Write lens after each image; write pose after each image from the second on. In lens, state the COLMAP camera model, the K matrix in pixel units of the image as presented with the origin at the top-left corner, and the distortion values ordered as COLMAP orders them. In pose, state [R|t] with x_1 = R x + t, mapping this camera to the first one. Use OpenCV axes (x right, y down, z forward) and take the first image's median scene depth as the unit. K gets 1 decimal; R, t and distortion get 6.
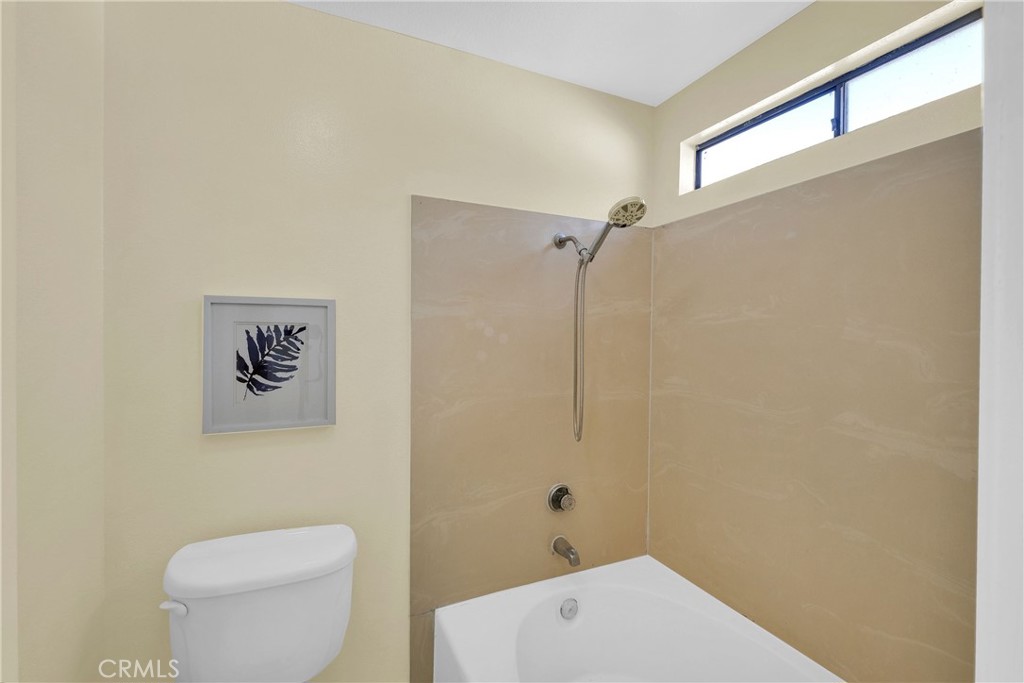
lens RADIAL K [[444.1, 0, 508.9], [0, 444.1, 342.9], [0, 0, 1]] dist [-0.001266, -0.000424]
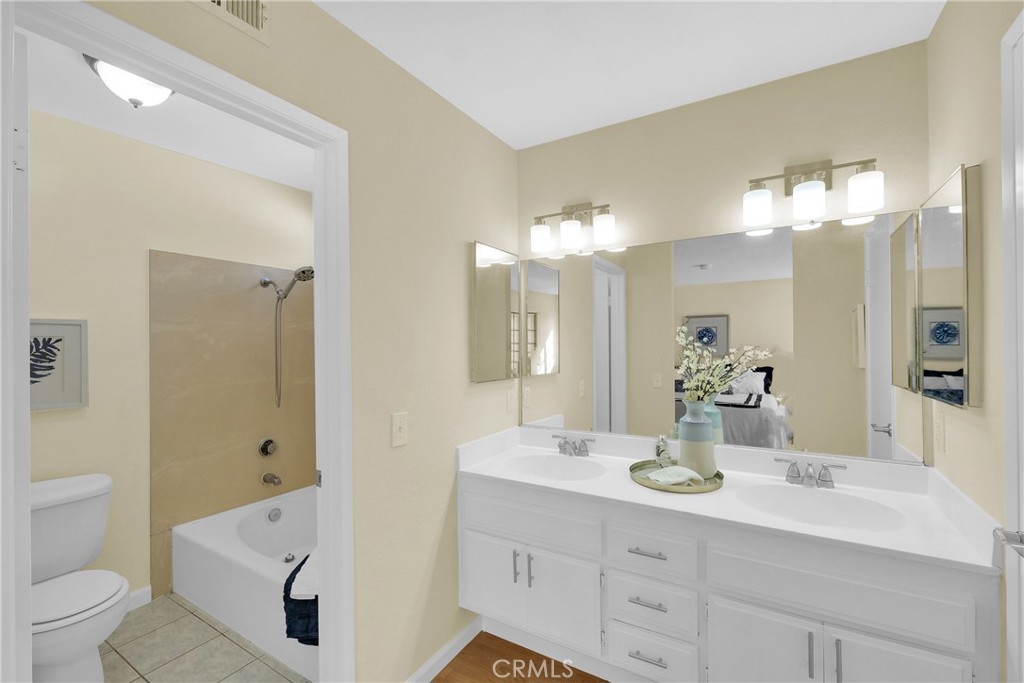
lens RADIAL K [[444.1, 0, 508.9], [0, 444.1, 342.9], [0, 0, 1]] dist [-0.001266, -0.000424]
pose [[0.830974, -0.012032, 0.556181, -0.046977], [0.022647, 0.999669, -0.012211, 0.023854], [-0.555850, 0.022743, 0.830971, -0.863911]]
